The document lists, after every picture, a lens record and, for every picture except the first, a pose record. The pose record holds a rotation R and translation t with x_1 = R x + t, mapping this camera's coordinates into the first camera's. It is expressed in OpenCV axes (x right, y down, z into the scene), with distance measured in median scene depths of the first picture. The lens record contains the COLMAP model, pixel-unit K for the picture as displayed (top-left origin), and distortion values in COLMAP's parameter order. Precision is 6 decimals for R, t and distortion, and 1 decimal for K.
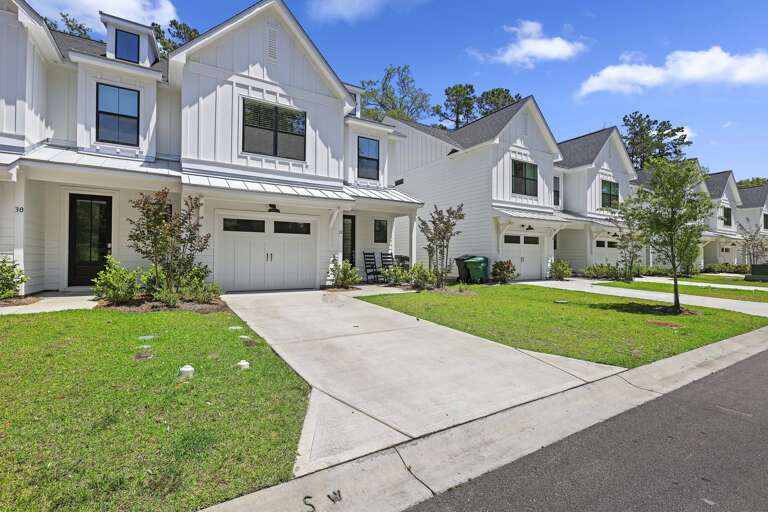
lens RADIAL K [[349.5, 0, 383.7], [0, 349.5, 255.3], [0, 0, 1]] dist [0.002678, 0.000258]
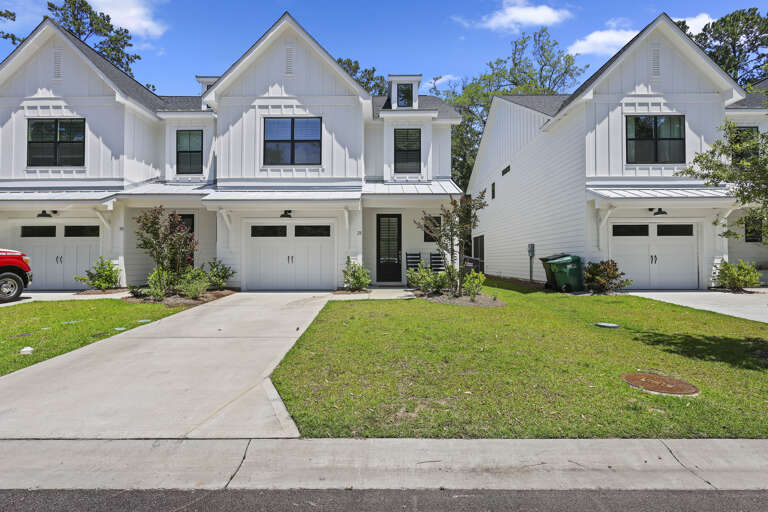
lens RADIAL K [[349.5, 0, 383.7], [0, 349.5, 257.0], [0, 0, 1]] dist [0.002678, 0.000258]
pose [[0.854644, -0.012467, -0.519065, 0.452720], [0.013227, 0.999910, -0.002237, 0.004182], [0.519046, -0.004954, 0.854732, 0.215432]]
